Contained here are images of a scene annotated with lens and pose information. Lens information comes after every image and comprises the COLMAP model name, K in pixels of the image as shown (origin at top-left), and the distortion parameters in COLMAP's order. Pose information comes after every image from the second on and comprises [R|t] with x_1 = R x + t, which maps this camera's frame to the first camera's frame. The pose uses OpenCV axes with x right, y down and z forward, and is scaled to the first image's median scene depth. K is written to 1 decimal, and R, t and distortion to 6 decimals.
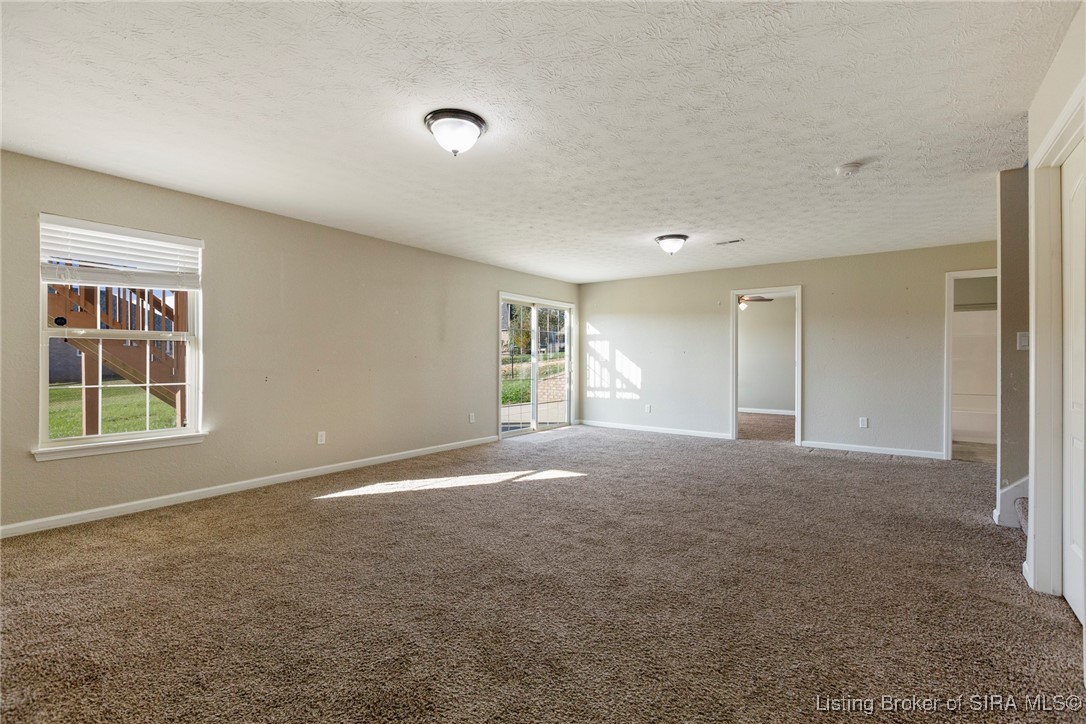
lens RADIAL K [[493.7, 0, 546.6], [0, 493.7, 358.6], [0, 0, 1]] dist [0.005871, 0.000269]
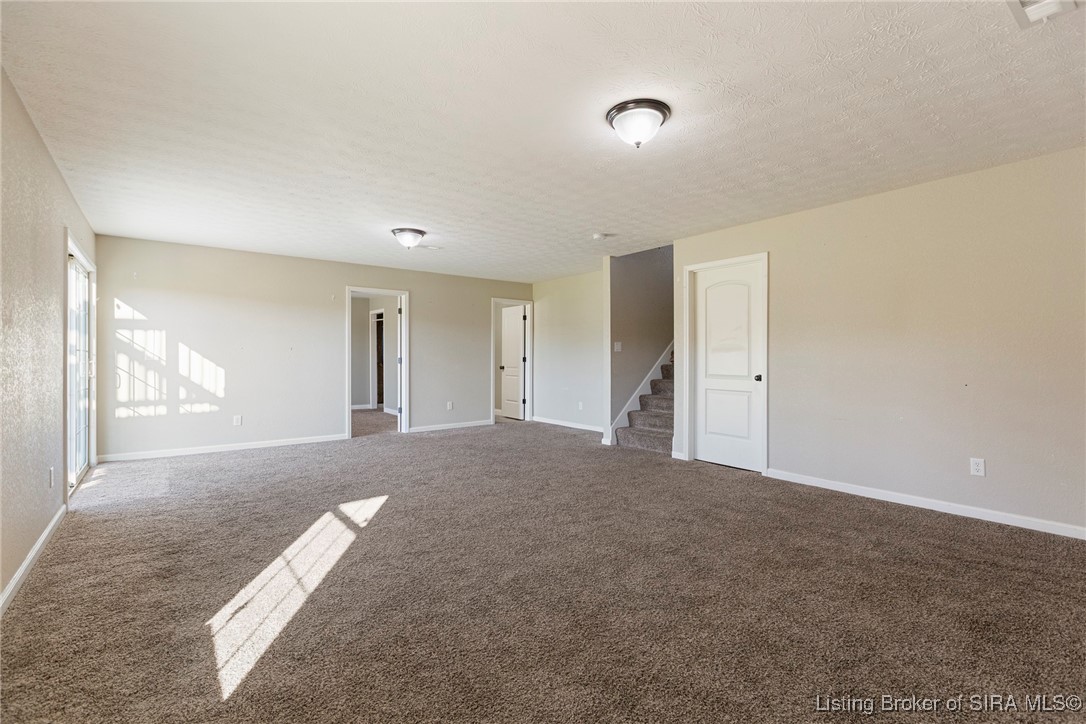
lens RADIAL K [[493.7, 0, 546.3], [0, 493.7, 360.5], [0, 0, 1]] dist [0.005871, 0.000269]
pose [[0.265119, -0.012665, 0.964132, -0.399692], [0.002706, 0.999920, 0.012391, -0.002031], [-0.964212, -0.000677, 0.265132, 0.315704]]
